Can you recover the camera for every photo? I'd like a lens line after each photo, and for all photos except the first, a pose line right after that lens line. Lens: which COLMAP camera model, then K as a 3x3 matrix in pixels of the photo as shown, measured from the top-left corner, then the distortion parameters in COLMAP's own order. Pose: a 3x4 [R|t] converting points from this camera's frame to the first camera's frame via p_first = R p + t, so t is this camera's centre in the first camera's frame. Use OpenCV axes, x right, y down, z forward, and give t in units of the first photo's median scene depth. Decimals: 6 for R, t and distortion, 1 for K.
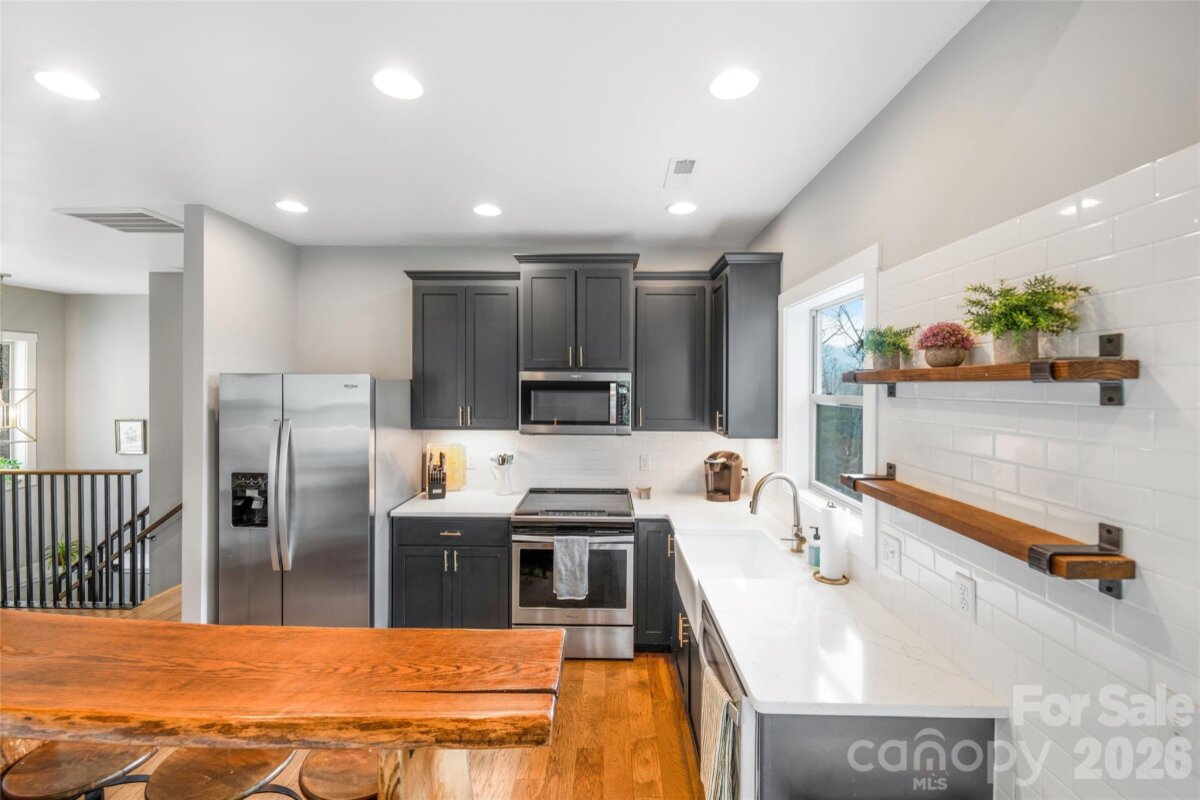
lens RADIAL K [[490.8, 0, 594.2], [0, 490.8, 387.0], [0, 0, 1]] dist [0.024249, -0.006932]
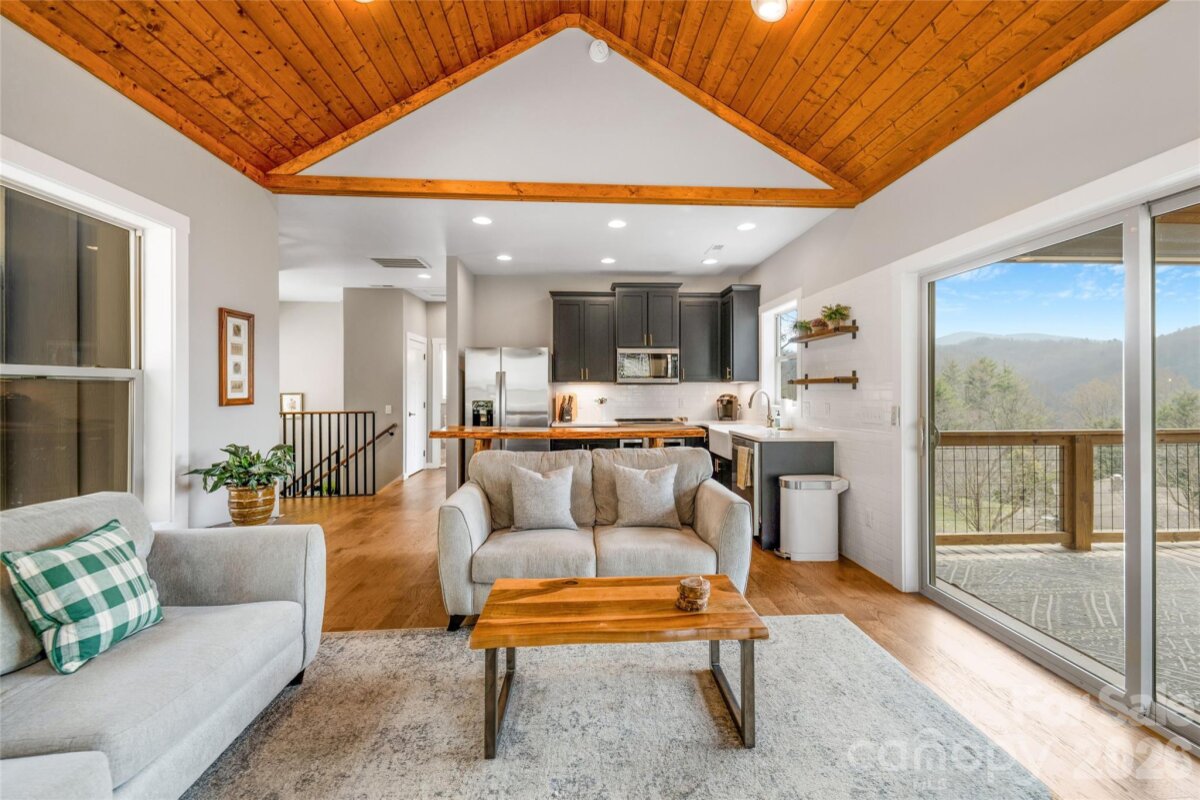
lens RADIAL K [[490.8, 0, 604.2], [0, 490.8, 390.8], [0, 0, 1]] dist [0.024249, -0.006932]
pose [[0.995974, -0.007759, 0.089311, -0.360847], [0.008259, 0.999952, -0.005225, 0.132373], [-0.089266, 0.005941, 0.995990, -0.776360]]
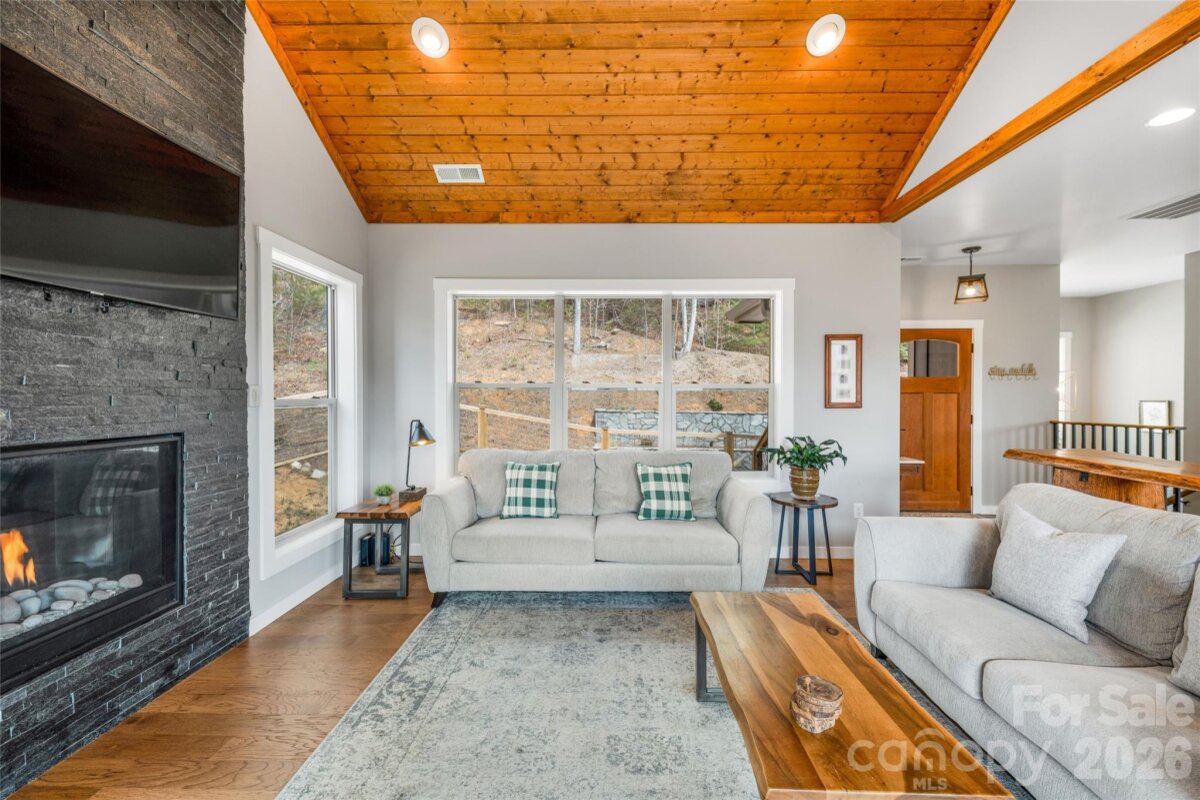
lens RADIAL K [[490.8, 0, 616.2], [0, 490.8, 399.7], [0, 0, 1]] dist [0.024249, -0.006932]
pose [[0.026771, 0.001382, -0.999641, 0.213717], [-0.010427, 0.999945, 0.001103, 0.132844], [0.999587, 0.010394, 0.026784, -0.352102]]
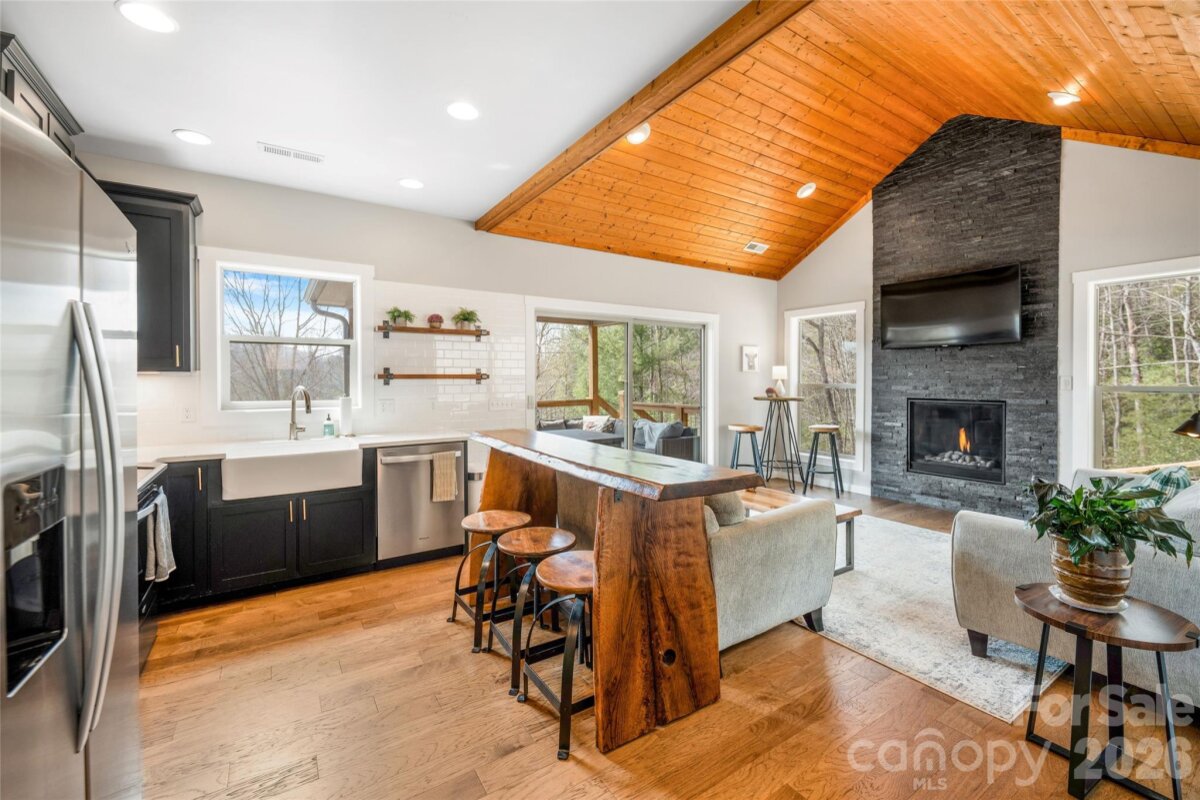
lens RADIAL K [[490.8, 0, 610.8], [0, 490.8, 386.3], [0, 0, 1]] dist [0.024249, -0.006932]
pose [[-0.586700, -0.014413, 0.809676, -0.992614], [0.006135, 0.999734, 0.022241, 0.106122], [-0.809781, 0.018016, -0.586455, 0.802781]]
